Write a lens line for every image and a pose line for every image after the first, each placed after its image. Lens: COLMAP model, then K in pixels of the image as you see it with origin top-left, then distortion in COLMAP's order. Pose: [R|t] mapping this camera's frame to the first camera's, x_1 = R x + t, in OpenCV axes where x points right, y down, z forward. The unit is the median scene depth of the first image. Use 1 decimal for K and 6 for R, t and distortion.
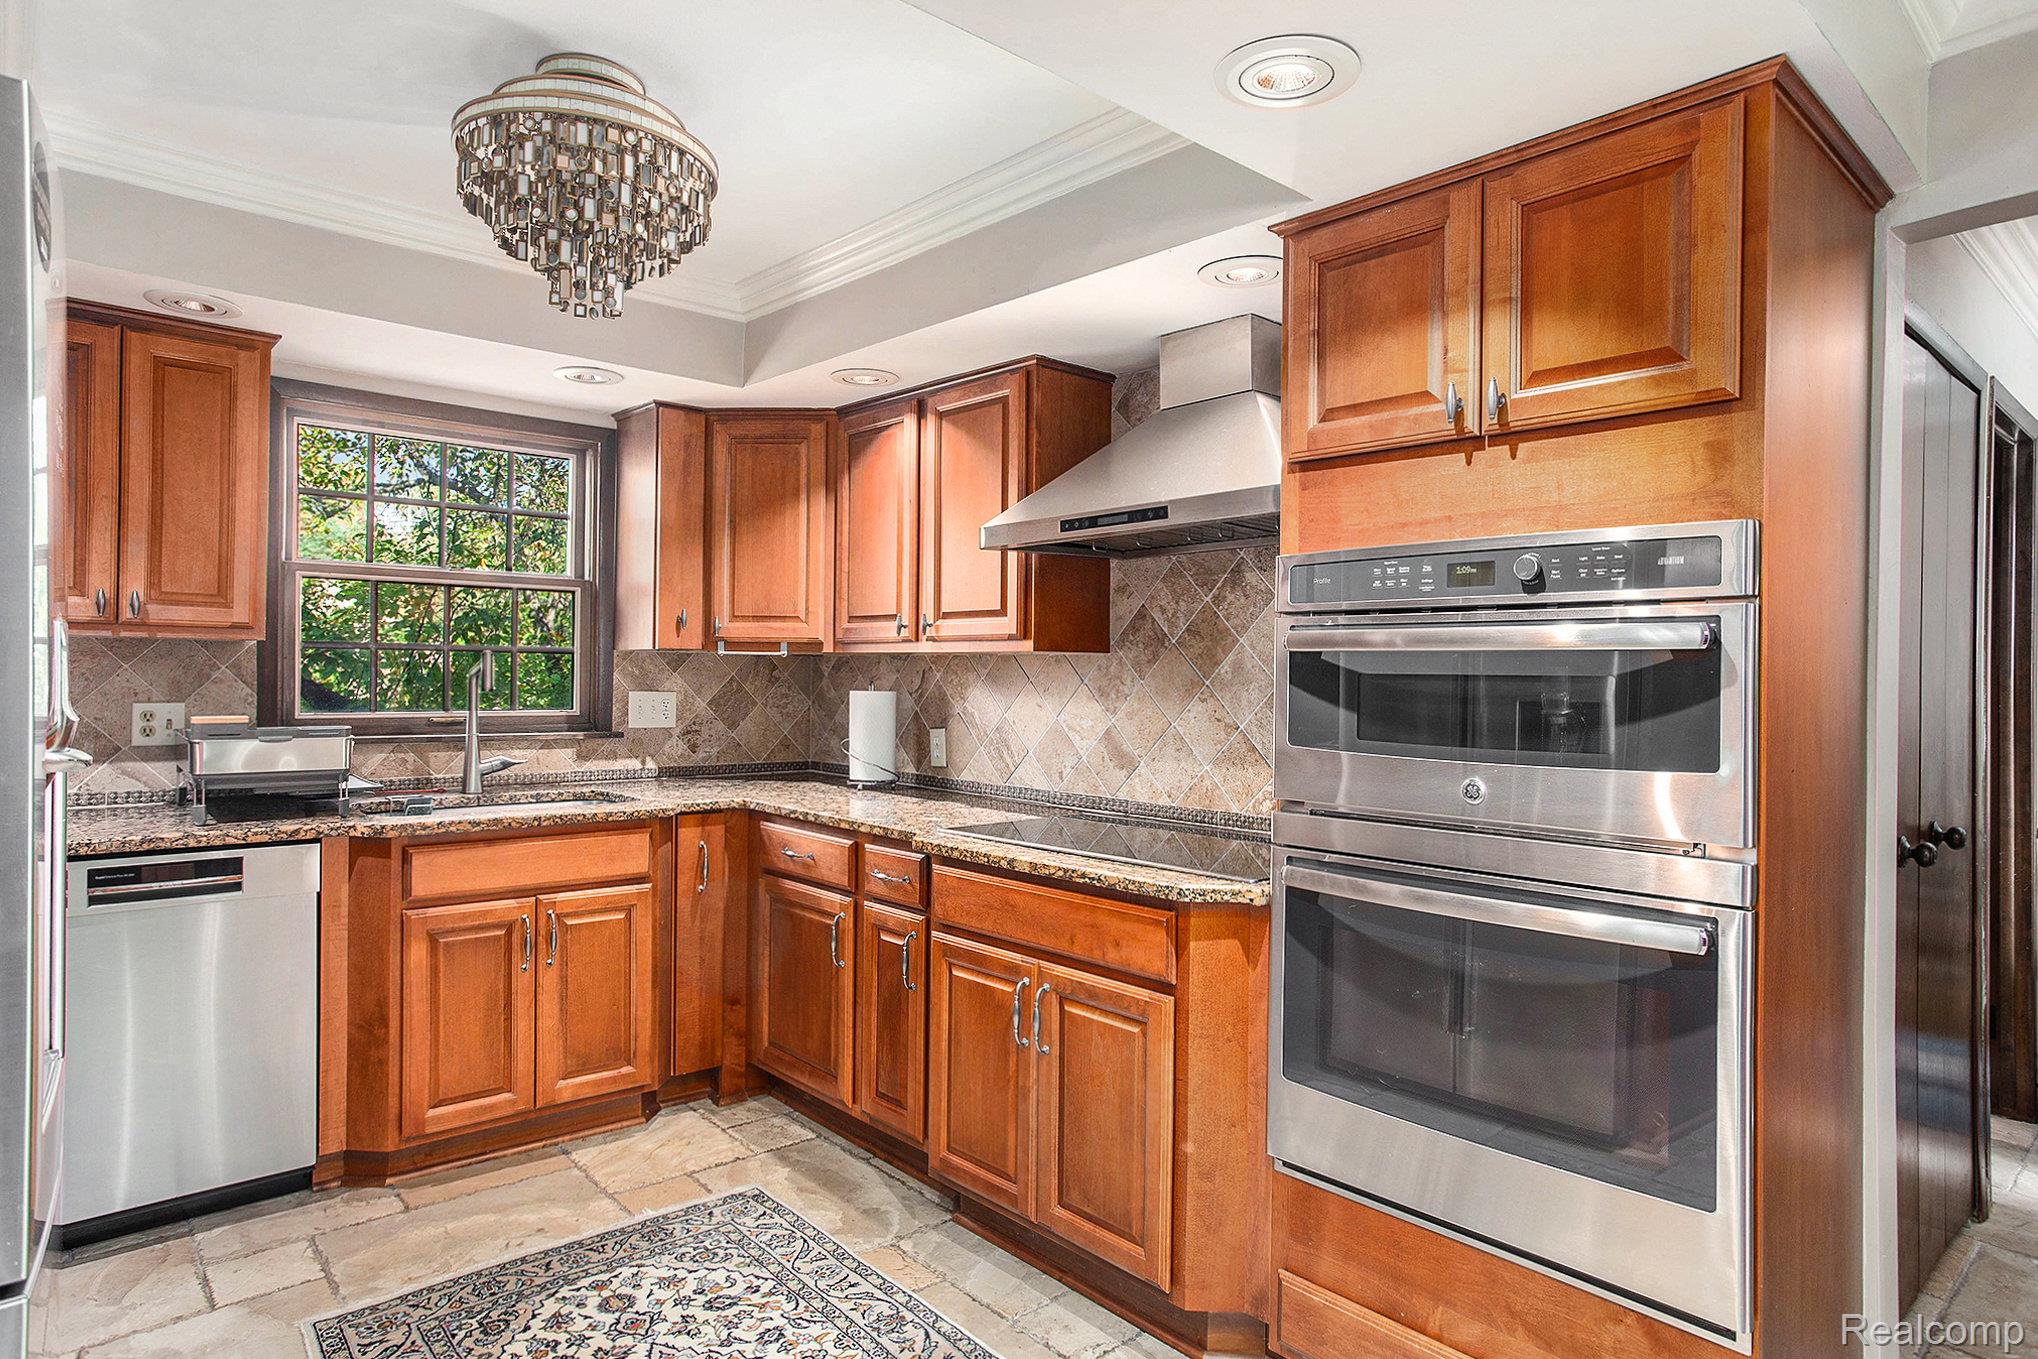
lens RADIAL K [[1188.3, 0, 1004.7], [0, 1188.3, 680.4], [0, 0, 1]] dist [-0.000956, 0.002100]
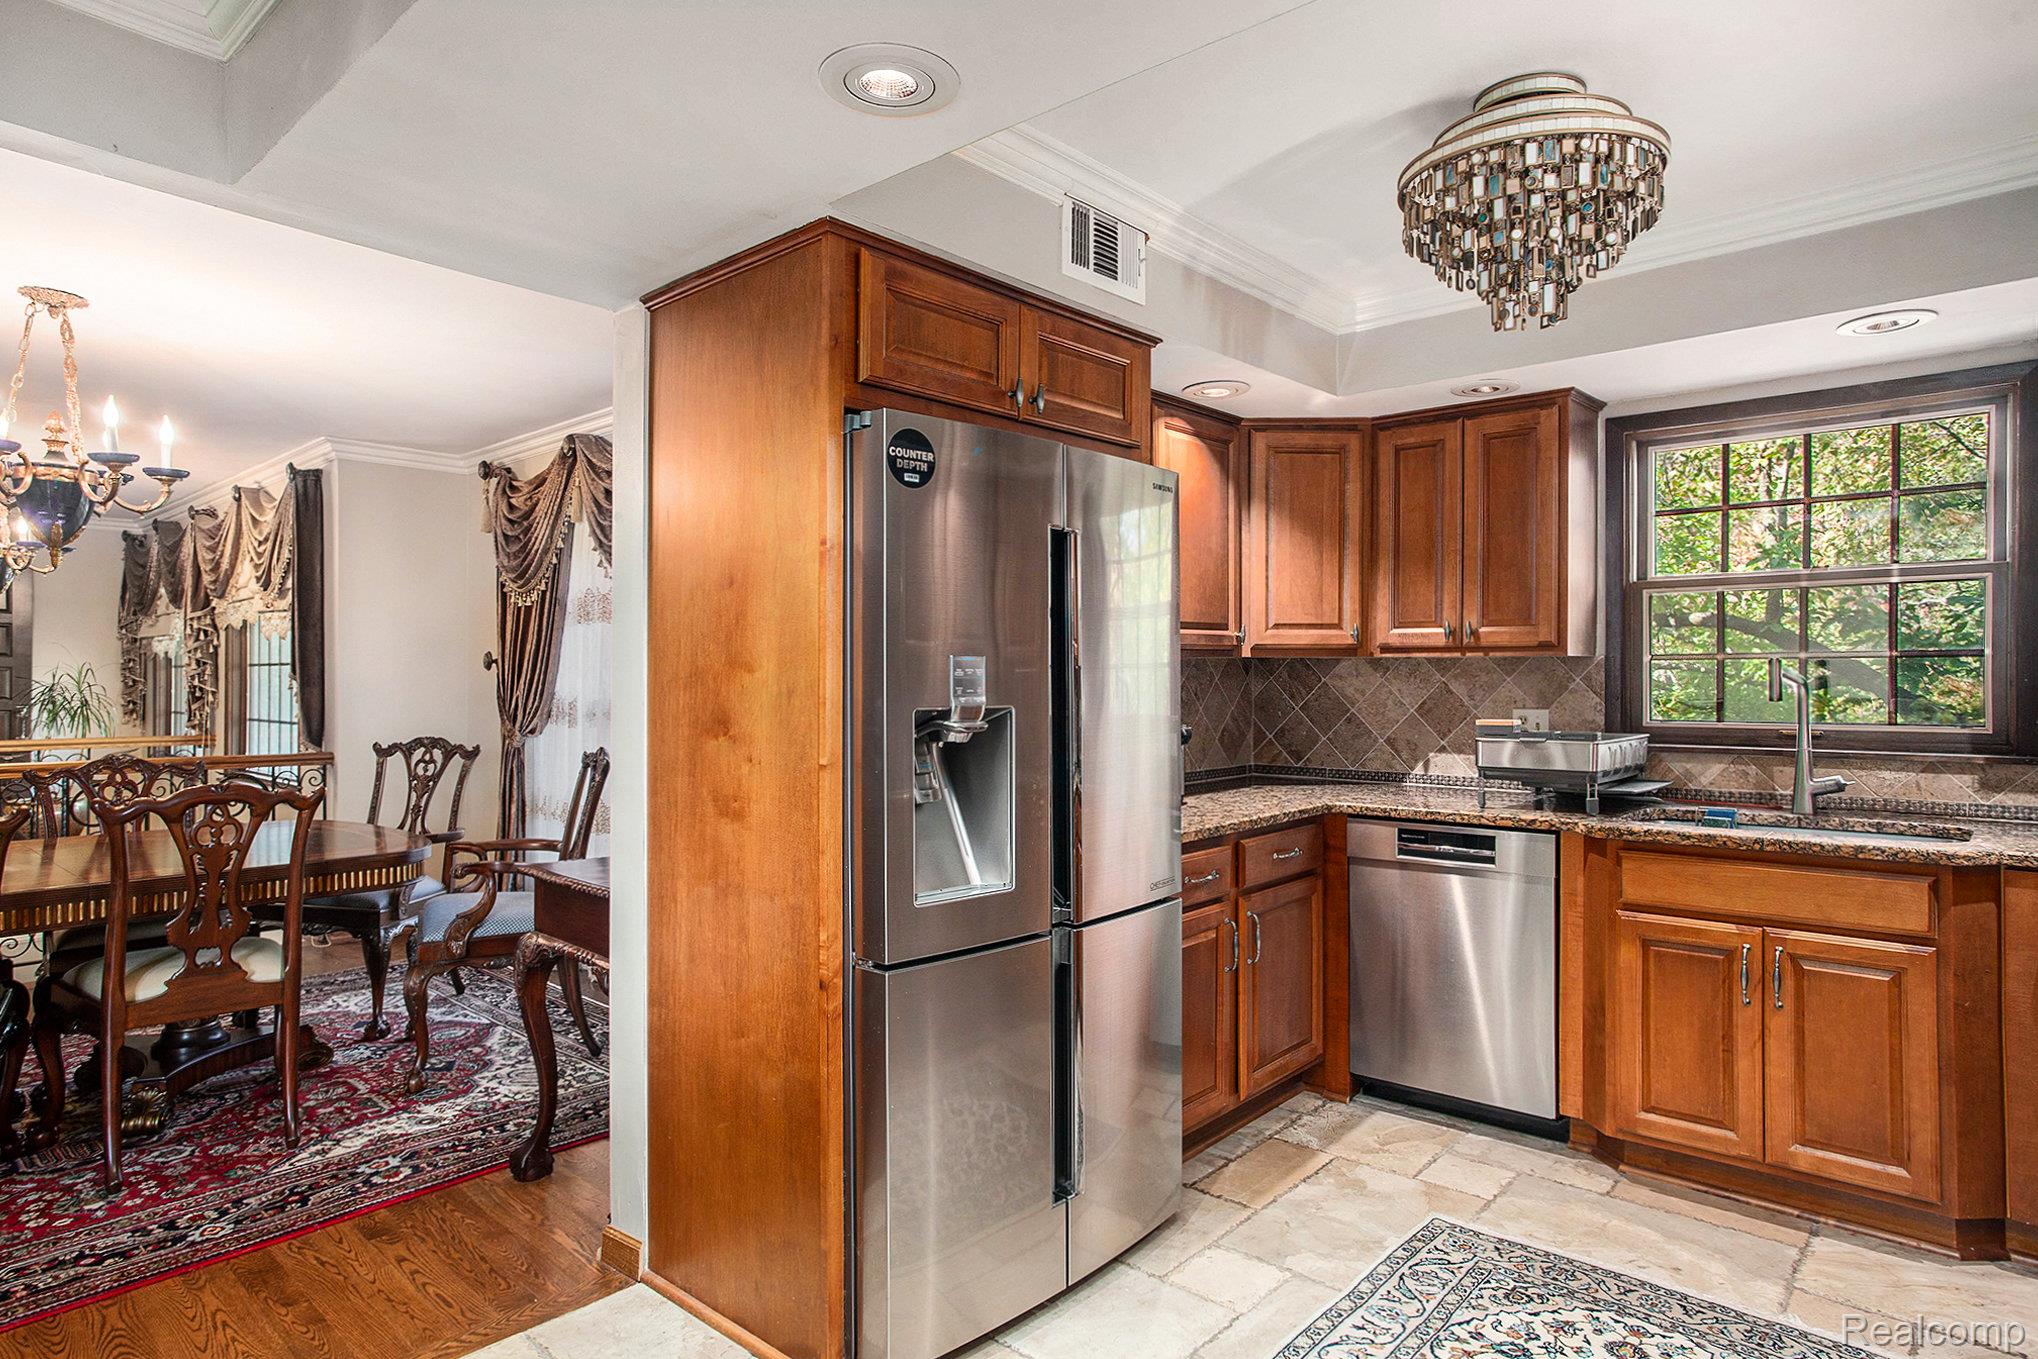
lens RADIAL K [[1188.3, 0, 999.5], [0, 1188.3, 682.9], [0, 0, 1]] dist [-0.000956, 0.002100]
pose [[0.111033, -0.008579, -0.993780, 0.465015], [0.001200, 0.999963, -0.008498, 0.001656], [0.993816, -0.000249, 0.111039, 0.334935]]
